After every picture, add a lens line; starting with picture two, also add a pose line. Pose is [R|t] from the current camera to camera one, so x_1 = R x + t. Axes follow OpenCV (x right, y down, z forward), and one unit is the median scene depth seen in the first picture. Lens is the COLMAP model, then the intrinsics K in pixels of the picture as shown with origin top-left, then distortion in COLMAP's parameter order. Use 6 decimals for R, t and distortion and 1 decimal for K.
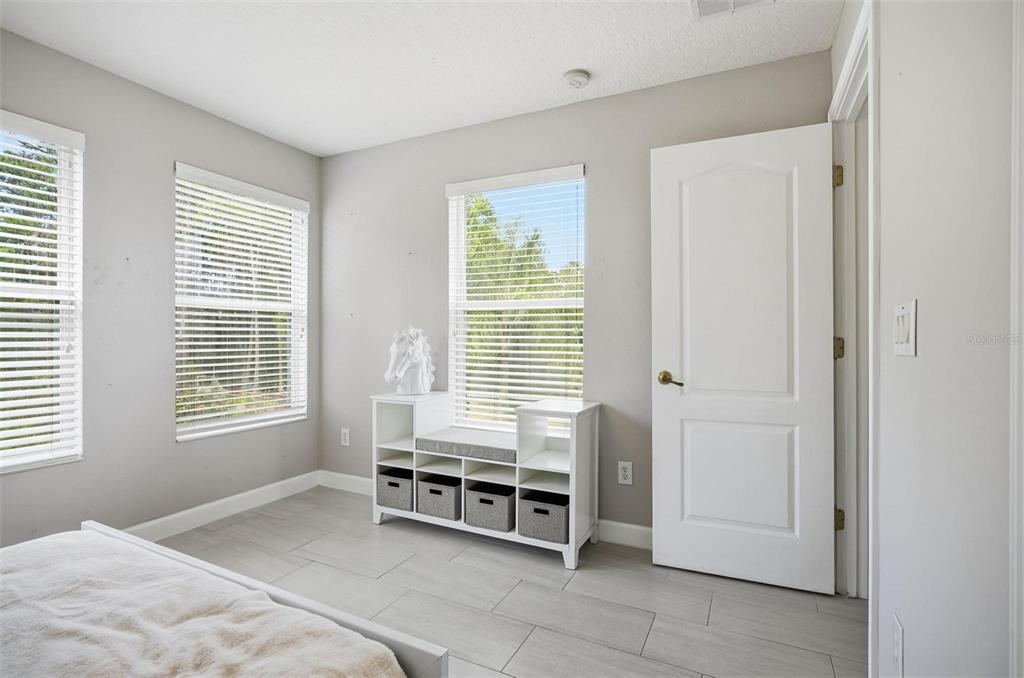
lens RADIAL K [[496.9, 0, 507.0], [0, 496.9, 336.1], [0, 0, 1]] dist [-0.009205, 0.000840]
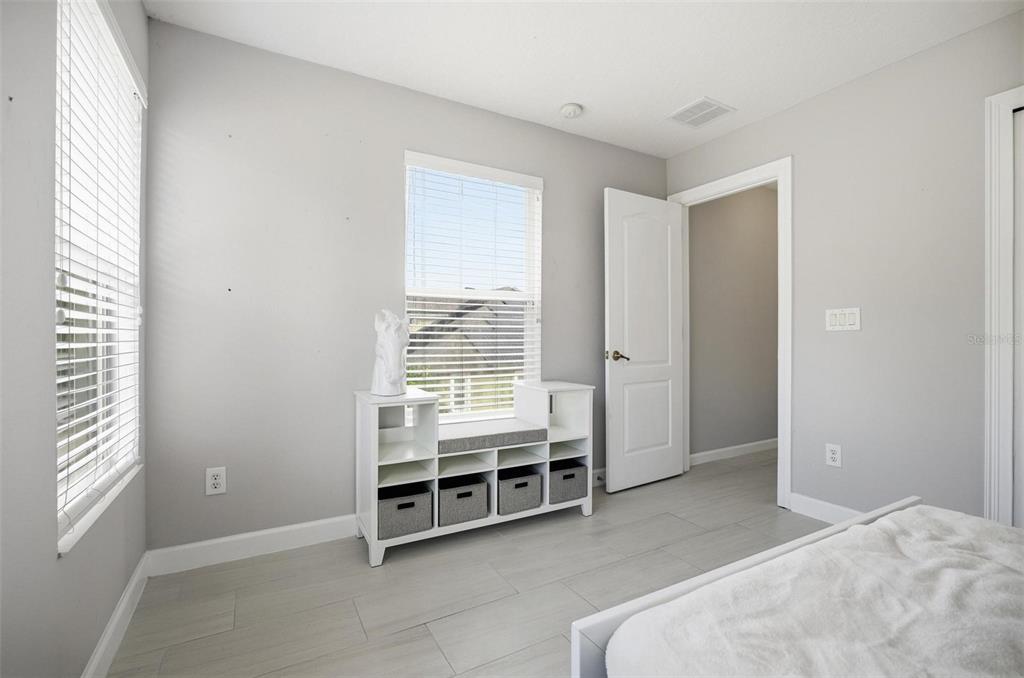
lens RADIAL K [[466.5, 0, 511.8], [0, 466.5, 337.5], [0, 0, 1]] dist [-0.006110, 0.002592]
pose [[0.547068, -0.006744, 0.837061, -0.844188], [0.002688, 0.999977, 0.006299, 0.021558], [-0.837084, -0.001196, 0.547073, 0.480224]]
